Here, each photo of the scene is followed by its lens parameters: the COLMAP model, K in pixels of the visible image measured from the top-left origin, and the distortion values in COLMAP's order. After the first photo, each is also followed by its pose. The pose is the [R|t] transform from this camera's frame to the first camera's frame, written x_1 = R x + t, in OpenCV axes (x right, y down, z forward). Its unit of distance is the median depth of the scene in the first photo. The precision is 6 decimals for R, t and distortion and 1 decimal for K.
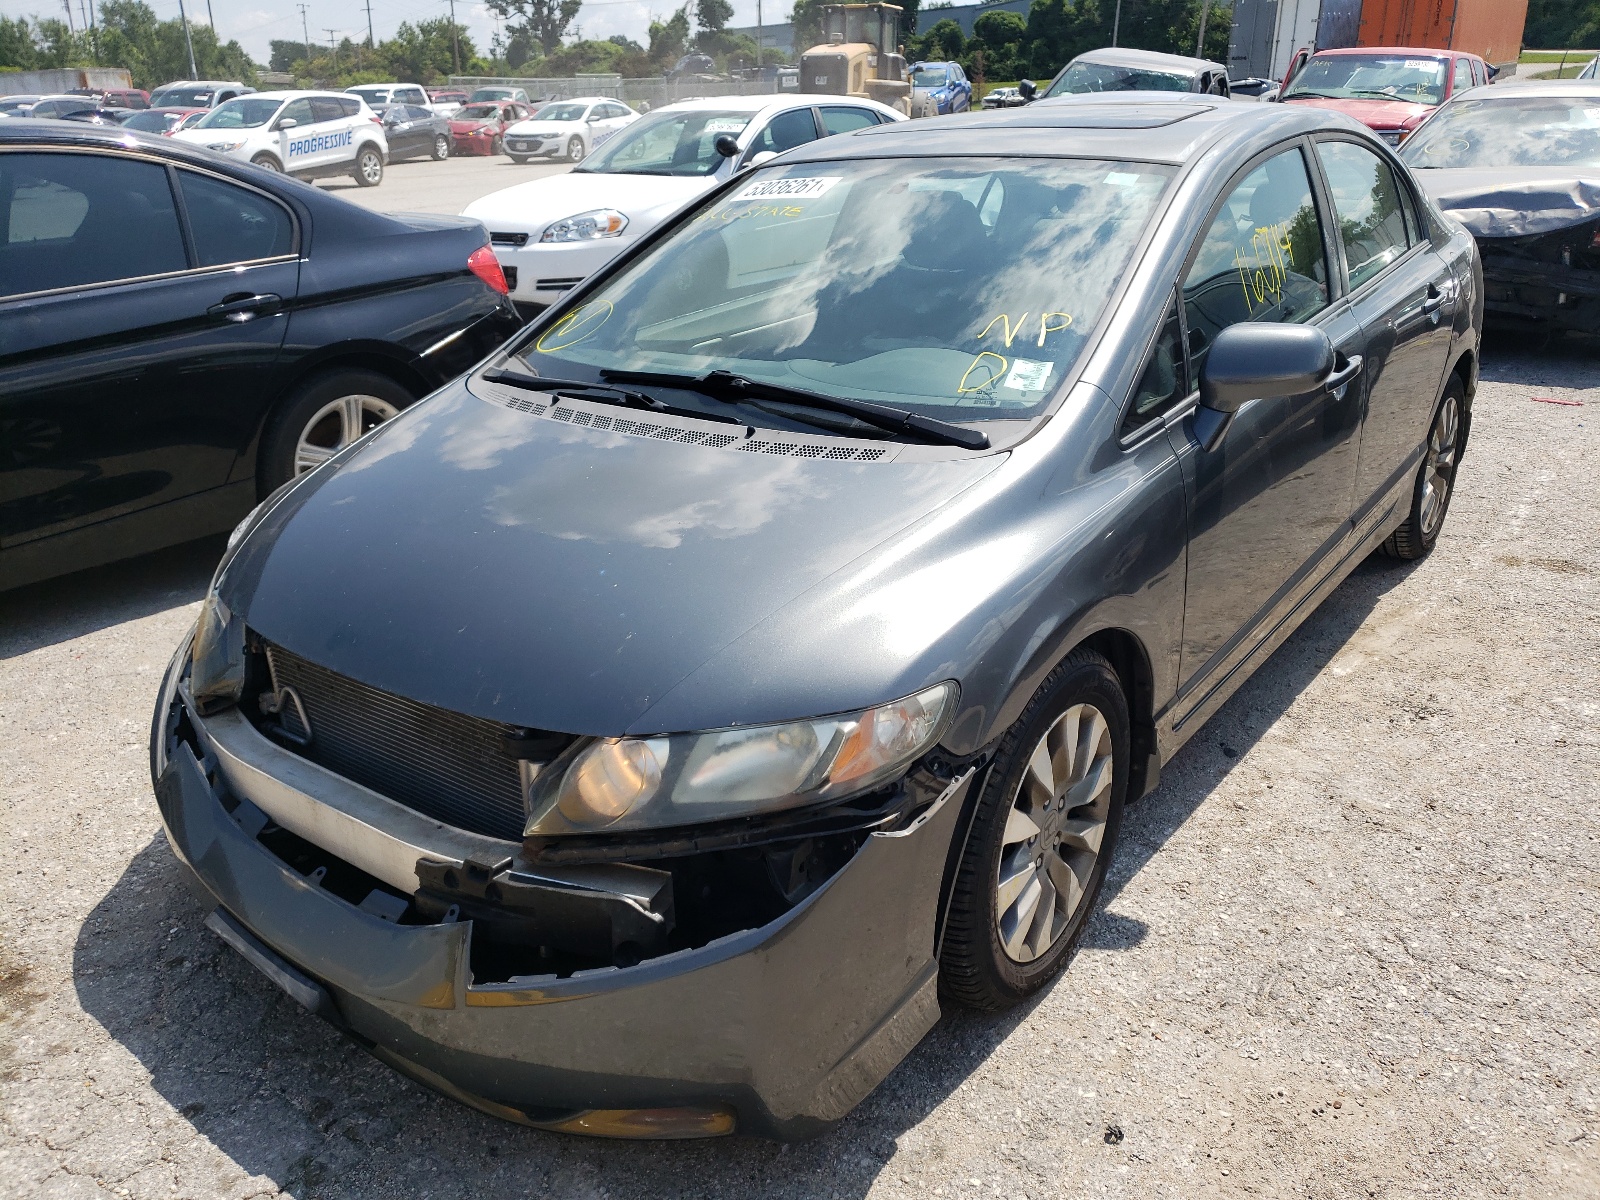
lens RADIAL K [[1305.1, 0, 800.0], [0, 1305.1, 600.0], [0, 0, 1]] dist [-0.003428, 0.005757]
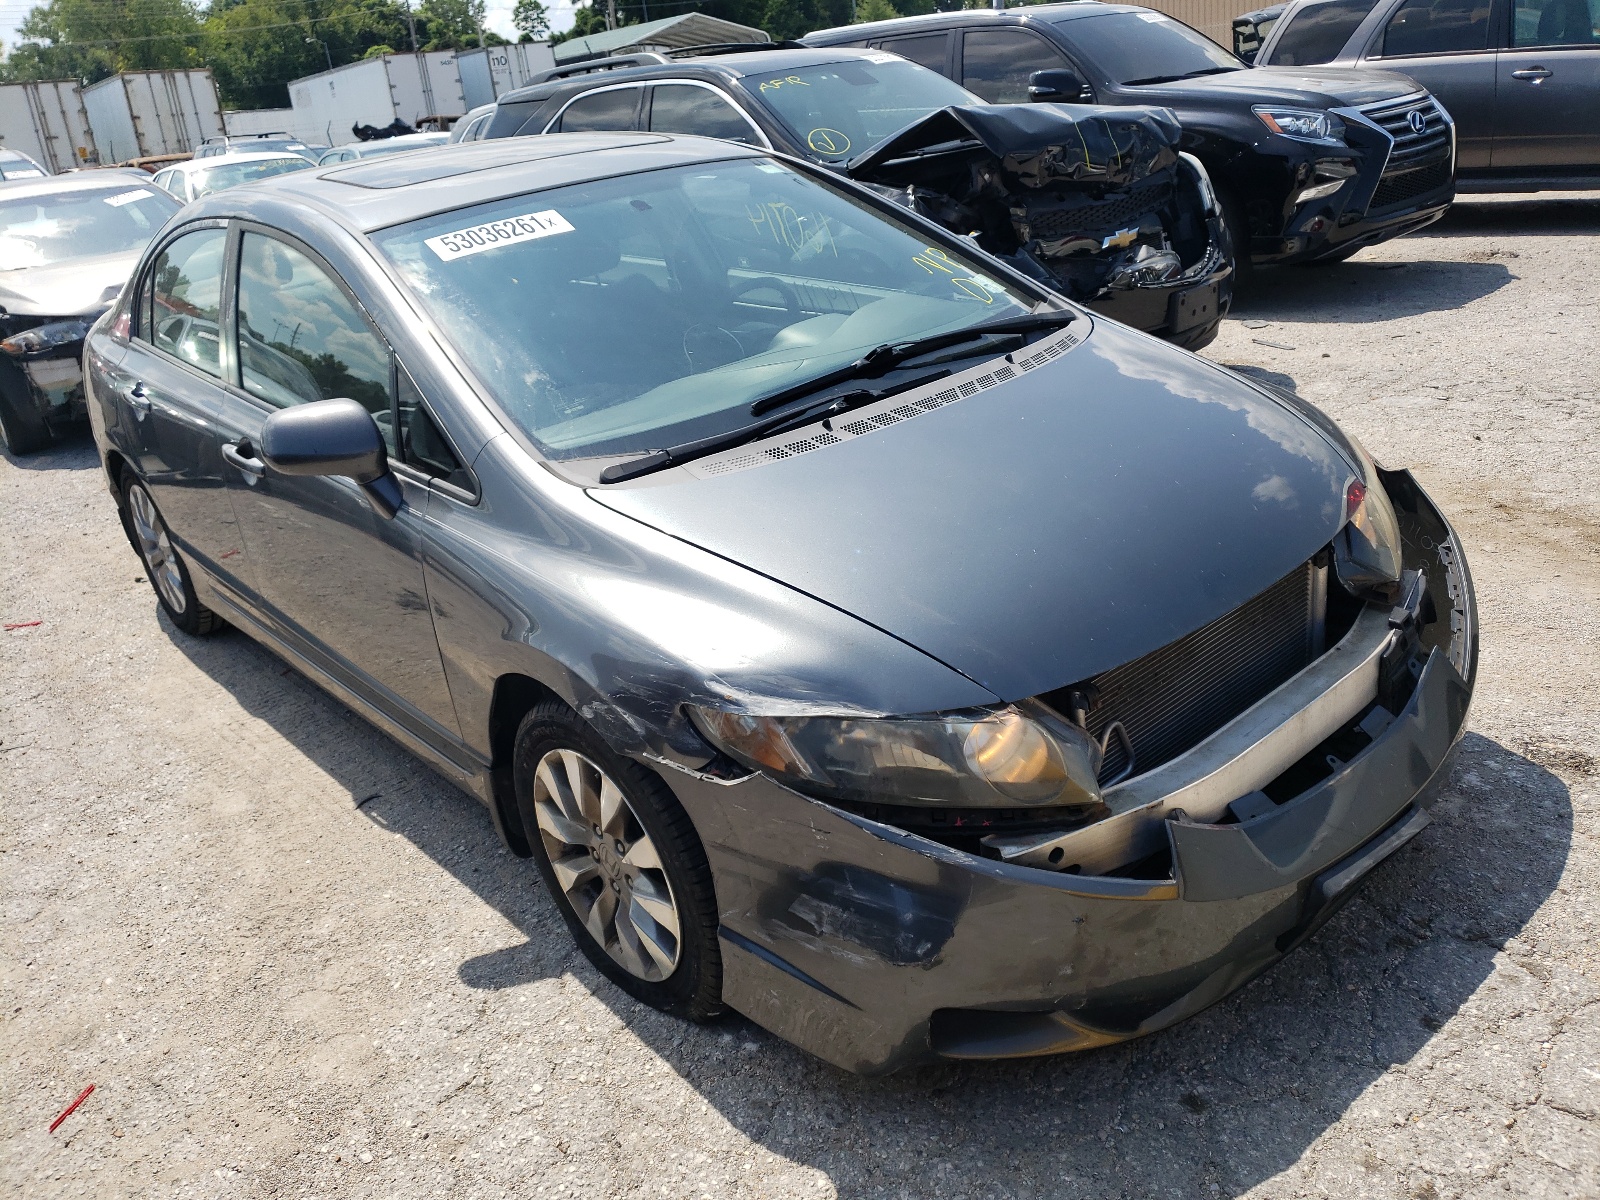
lens RADIAL K [[1274.8, 0, 817.5], [0, 1274.8, 592.5], [0, 0, 1]] dist [0.009669, 0.006459]
pose [[0.184111, -0.374398, 0.908807, -1.258034], [0.459271, 0.850238, 0.257228, -0.344678], [-0.869007, 0.370030, 0.328488, 0.914121]]
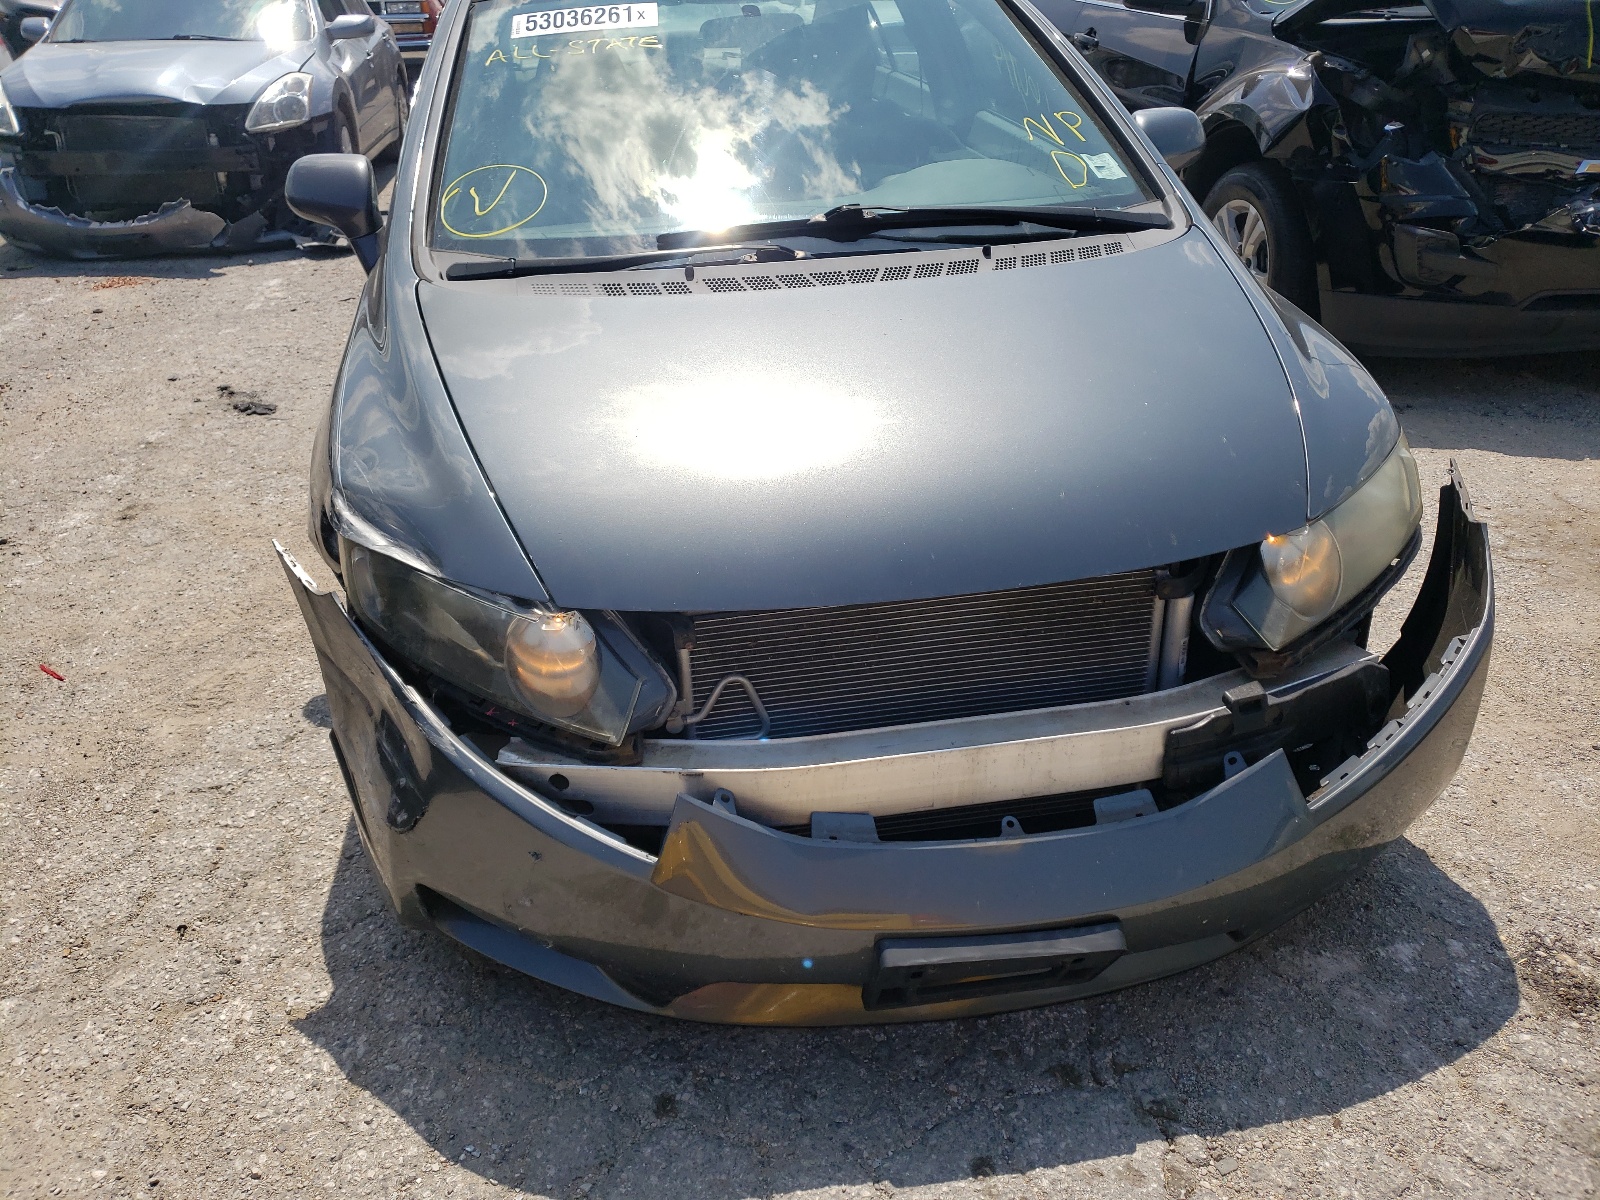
lens RADIAL K [[1305.1, 0, 800.0], [0, 1305.1, 600.0], [0, 0, 1]] dist [-0.003428, 0.005757]
pose [[0.664362, -0.331734, 0.669758, -0.913862], [0.276496, 0.941616, 0.192118, -0.117959], [-0.694387, 0.057550, 0.717297, 0.455471]]
